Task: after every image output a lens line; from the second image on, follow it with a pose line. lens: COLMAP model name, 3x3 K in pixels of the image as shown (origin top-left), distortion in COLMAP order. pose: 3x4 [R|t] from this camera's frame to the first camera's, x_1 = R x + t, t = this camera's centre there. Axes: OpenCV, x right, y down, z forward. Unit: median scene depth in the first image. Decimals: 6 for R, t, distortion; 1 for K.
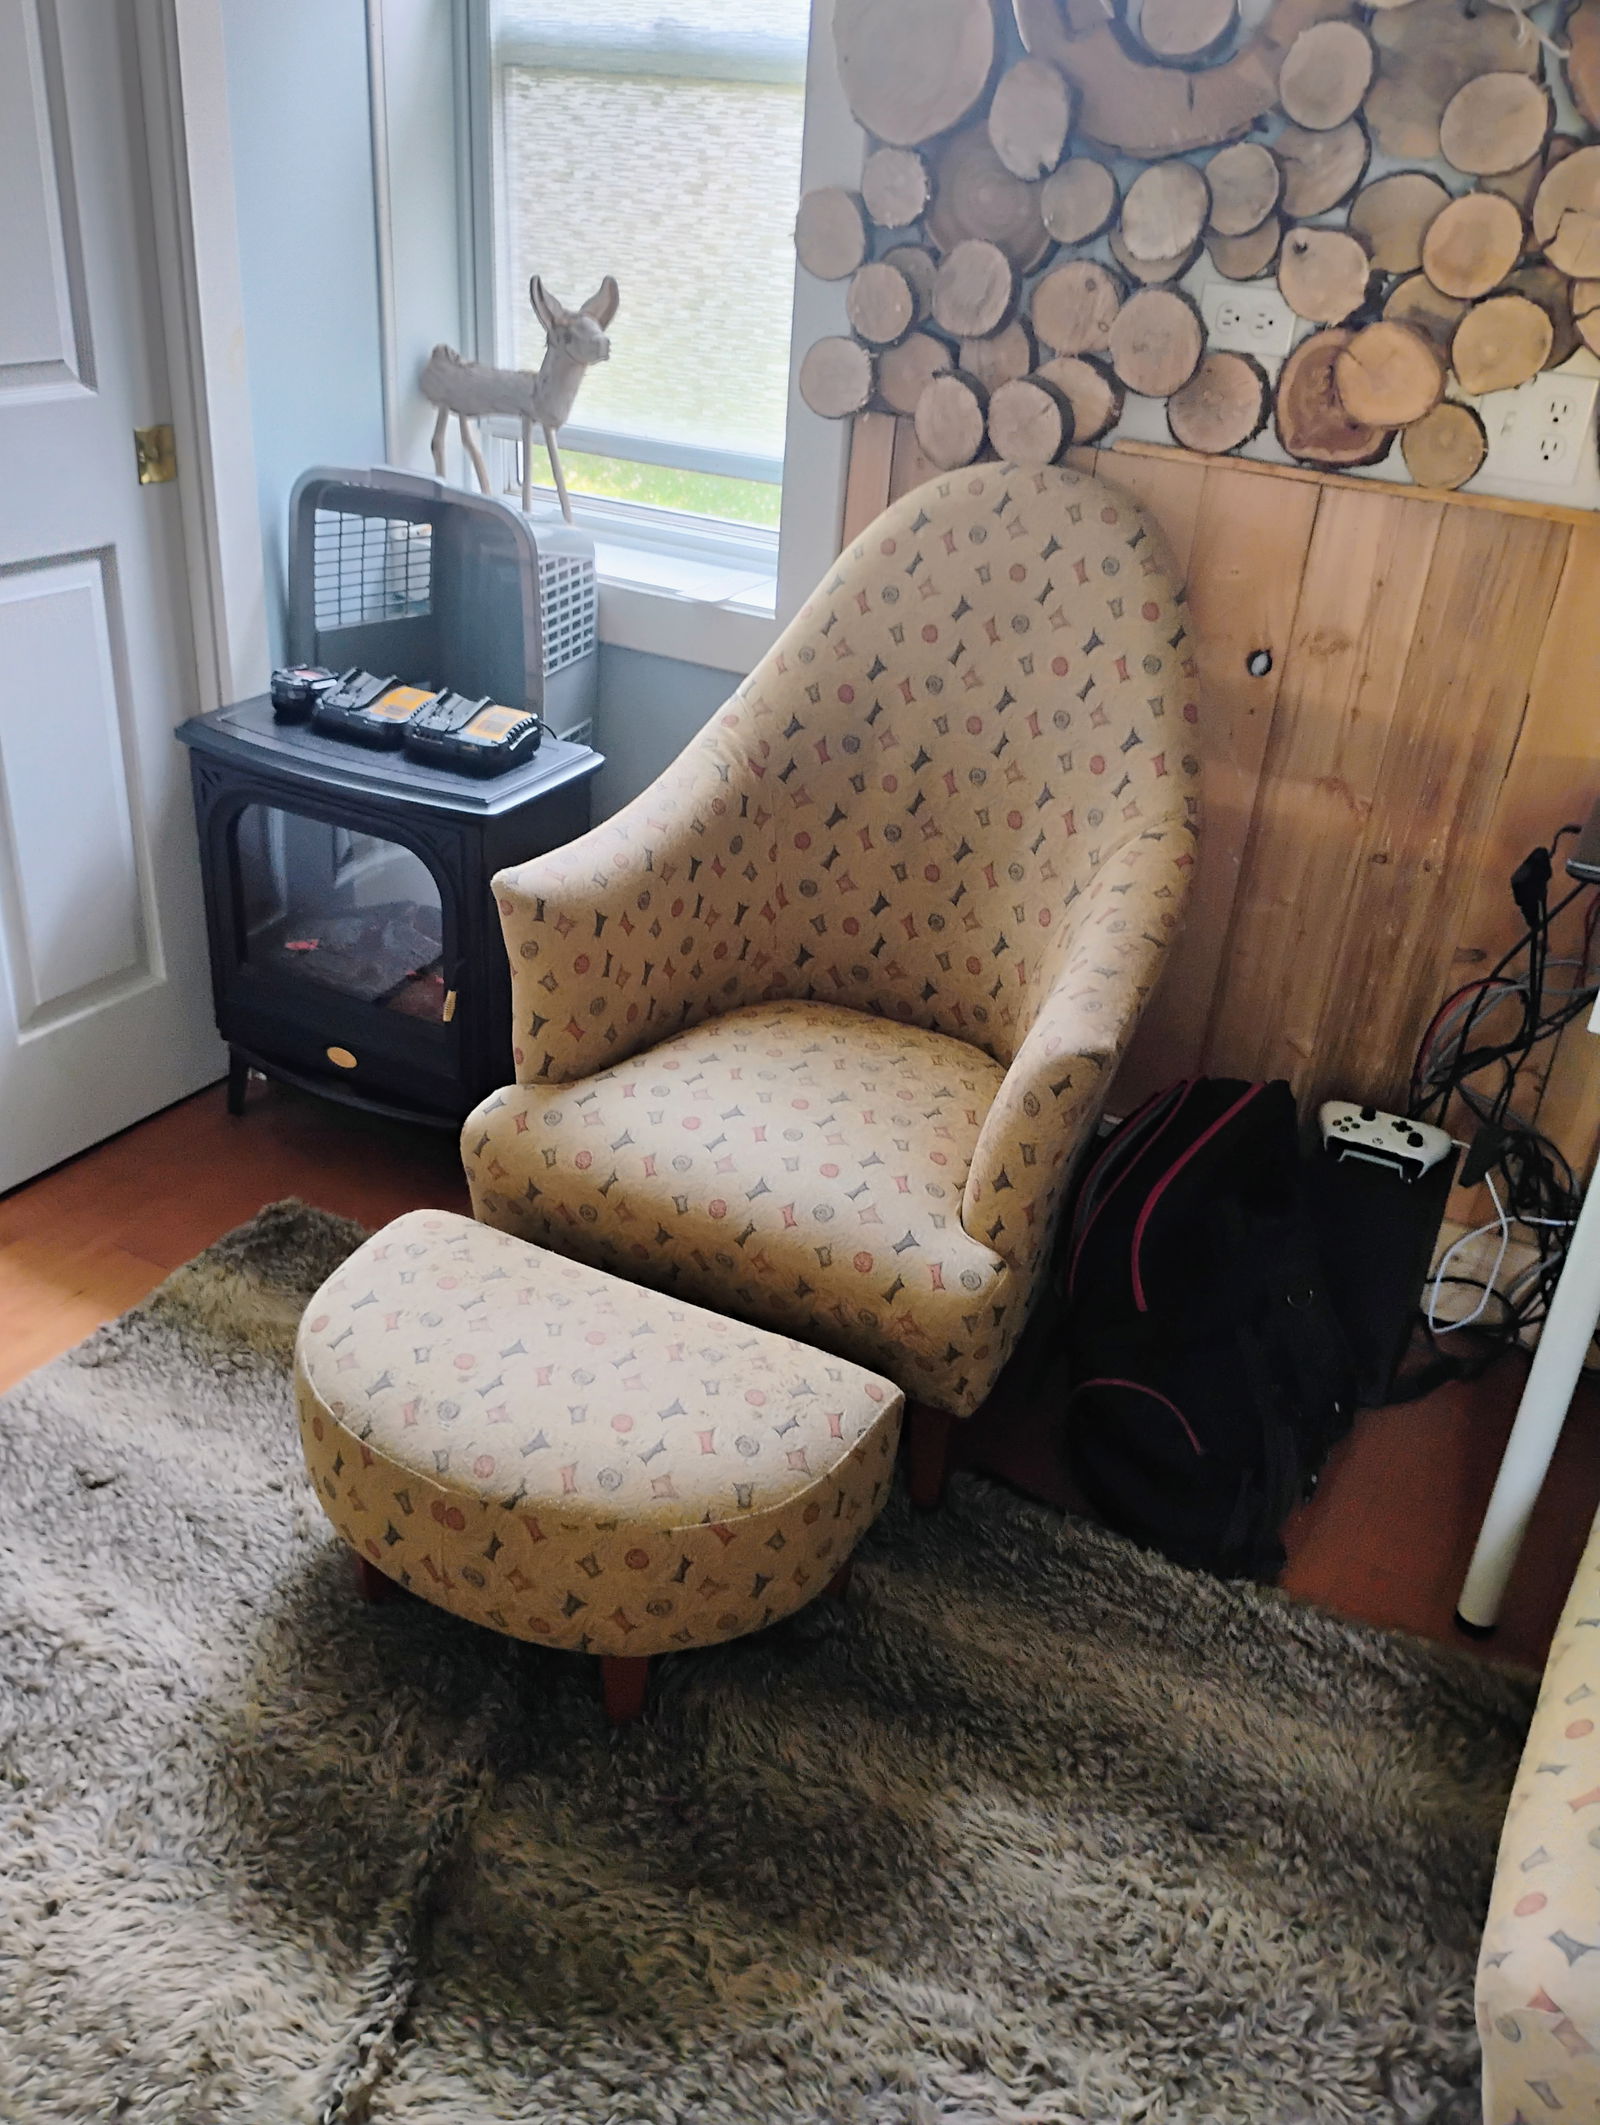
lens RADIAL K [[1783.1, 0, 800.0], [0, 1783.1, 1062.5], [0, 0, 1]] dist [0.054077, -0.084164]
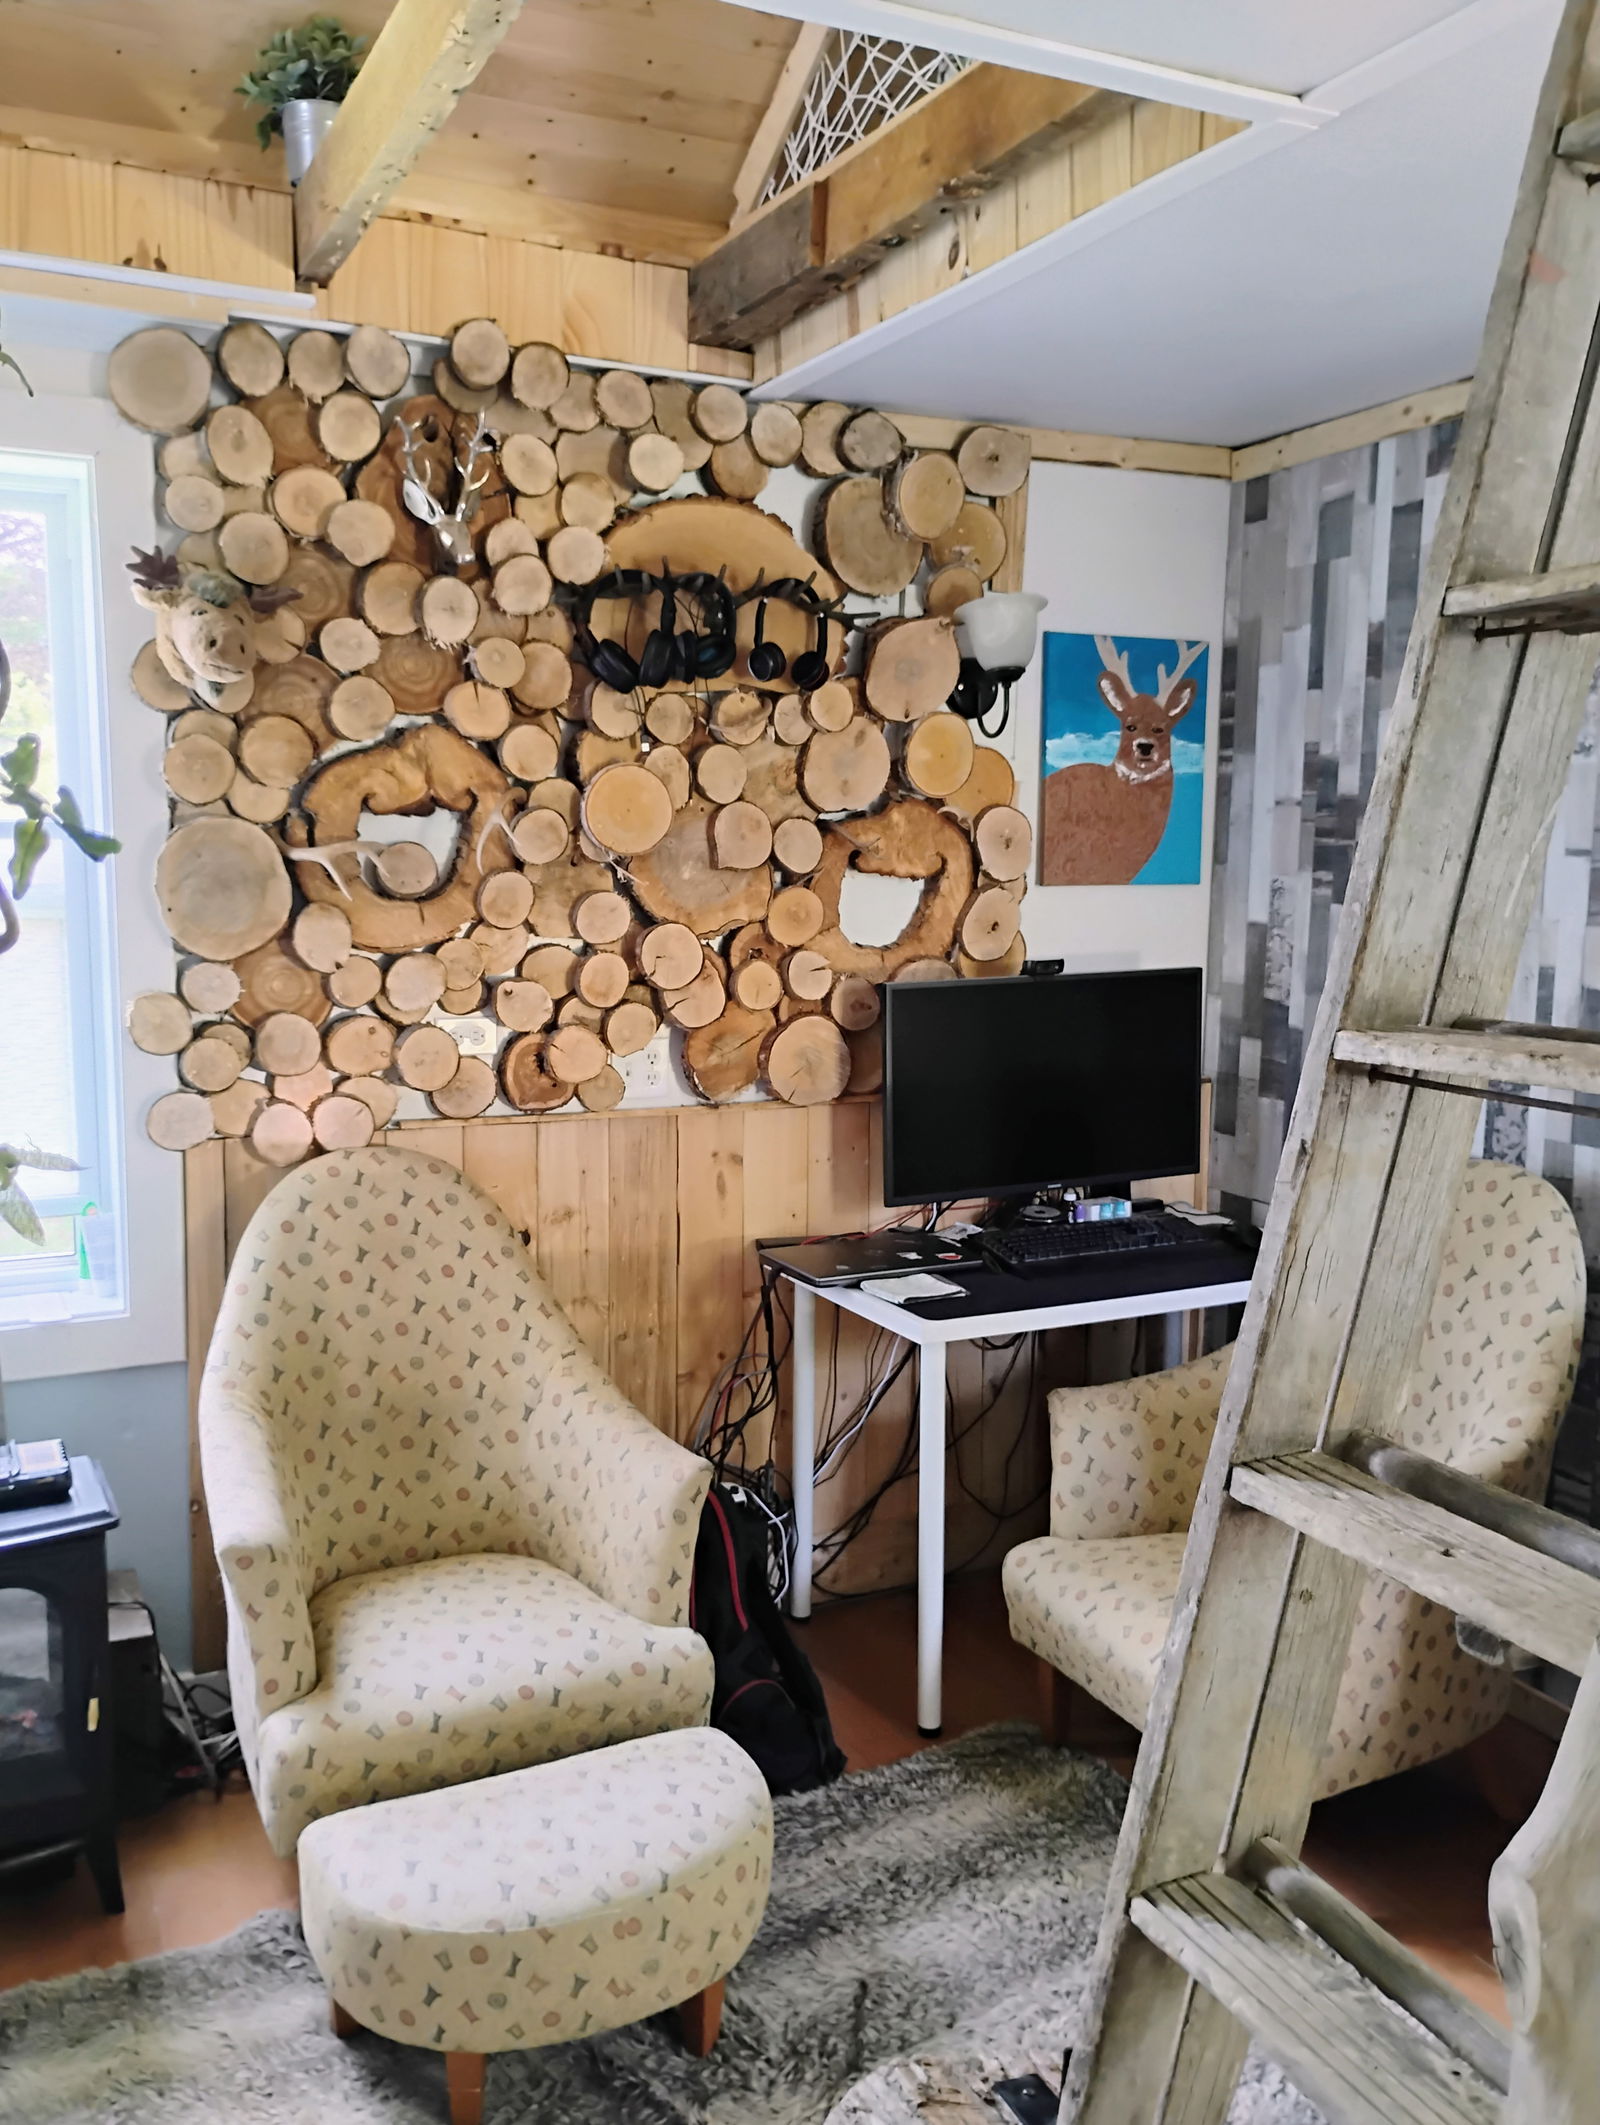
lens RADIAL K [[1783.1, 0, 800.0], [0, 1783.1, 1062.5], [0, 0, 1]] dist [0.054077, -0.084164]
pose [[0.564803, -0.158953, 0.809772, -0.847589], [0.413691, 0.903604, -0.111171, -0.098802], [-0.714043, 0.397786, 0.576116, -0.095499]]
